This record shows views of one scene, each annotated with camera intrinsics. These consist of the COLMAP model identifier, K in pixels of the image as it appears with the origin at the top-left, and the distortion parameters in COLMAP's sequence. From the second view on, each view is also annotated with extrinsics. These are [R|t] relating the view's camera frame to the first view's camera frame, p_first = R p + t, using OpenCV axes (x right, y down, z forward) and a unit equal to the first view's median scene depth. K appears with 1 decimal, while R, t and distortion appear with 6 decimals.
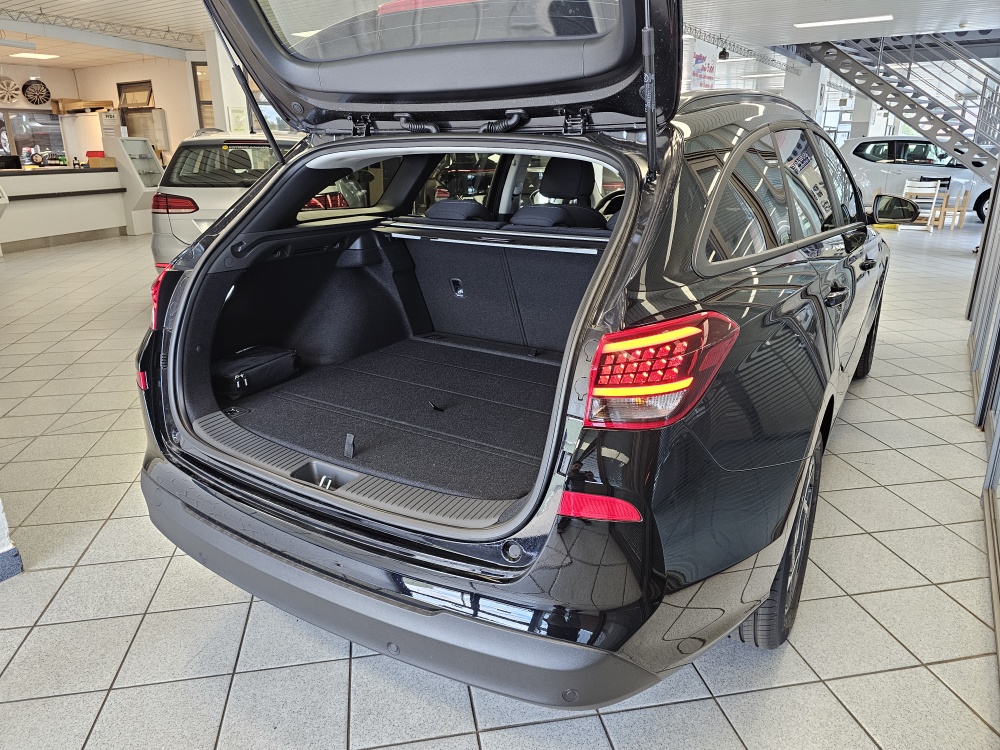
lens RADIAL K [[707.8, 0, 496.9], [0, 707.8, 373.6], [0, 0, 1]] dist [0.026671, 0.001859]
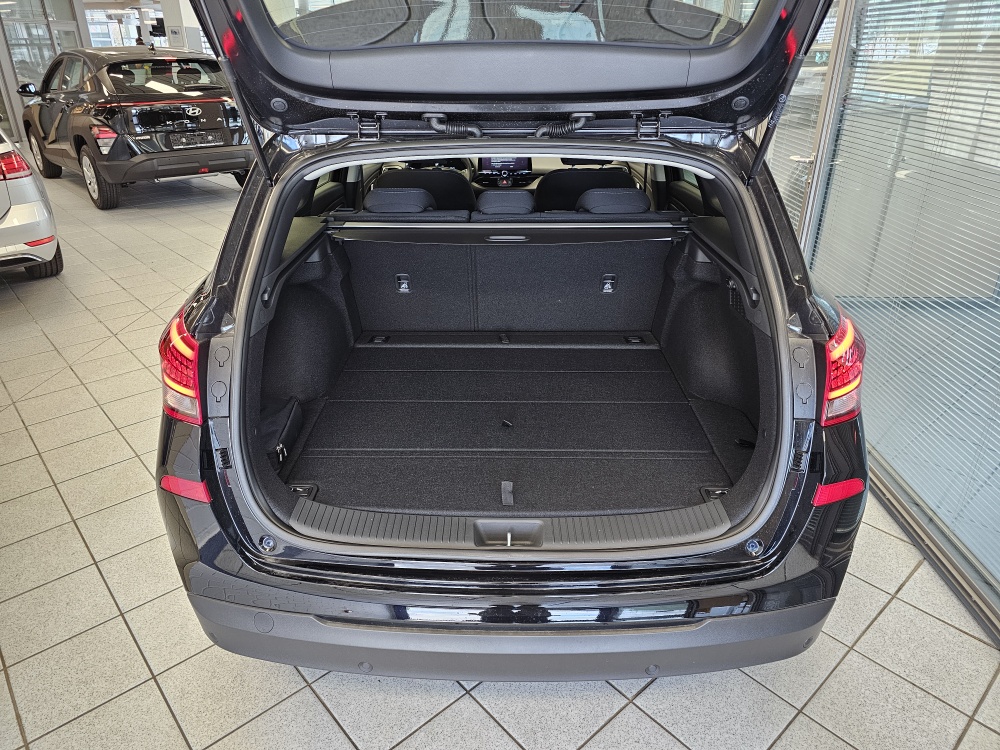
lens RADIAL K [[707.8, 0, 496.9], [0, 707.8, 373.6], [0, 0, 1]] dist [0.026671, 0.001859]
pose [[0.845614, -0.225209, 0.483961, -0.575352], [0.162609, 0.972231, 0.168299, -0.192408], [-0.508424, -0.063619, 0.858753, 0.189618]]
